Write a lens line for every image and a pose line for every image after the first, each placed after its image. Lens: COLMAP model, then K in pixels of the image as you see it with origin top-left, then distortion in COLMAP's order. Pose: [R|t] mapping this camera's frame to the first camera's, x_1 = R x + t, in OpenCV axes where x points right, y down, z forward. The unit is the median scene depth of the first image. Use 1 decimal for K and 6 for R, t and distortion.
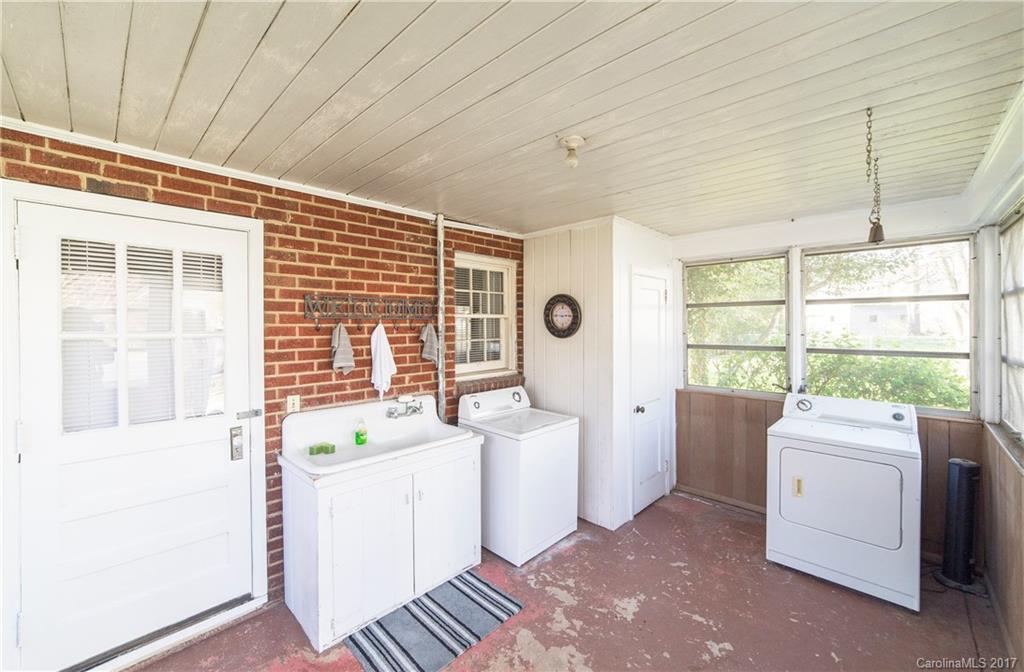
lens RADIAL K [[409.1, 0, 513.1], [0, 409.1, 324.1], [0, 0, 1]] dist [0.000867, 0.000188]
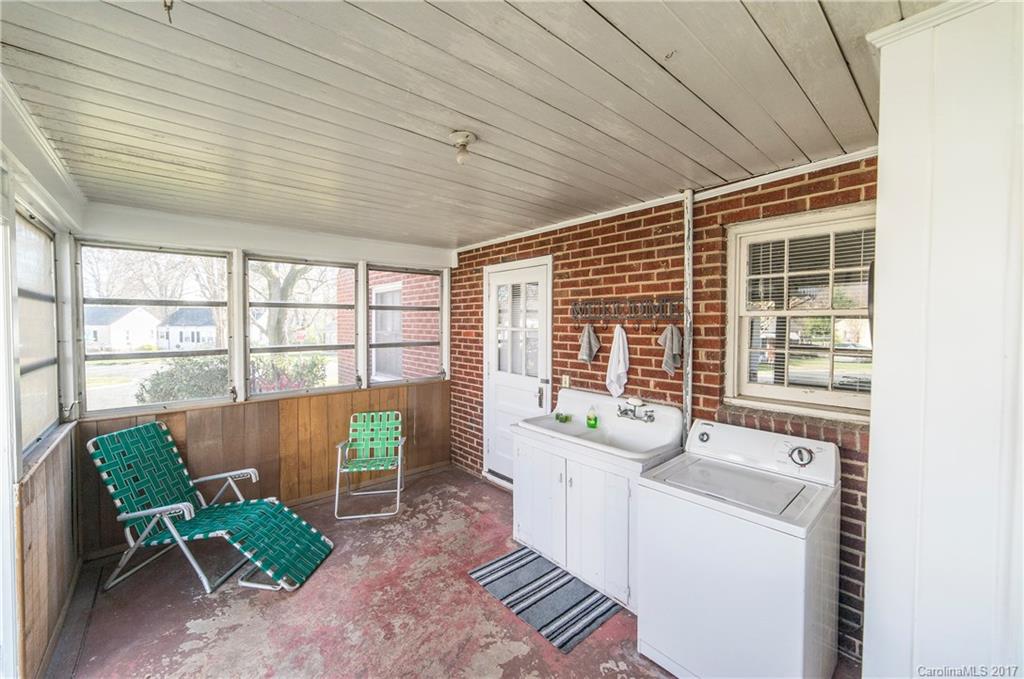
lens RADIAL K [[406.3, 0, 506.8], [0, 406.3, 330.0], [0, 0, 1]] dist [-0.001138, 0.000040]
pose [[-0.092341, 0.022823, -0.995466, 0.792646], [-0.002731, 0.999728, 0.023174, -0.009940], [0.995724, 0.004859, -0.092253, 0.862318]]
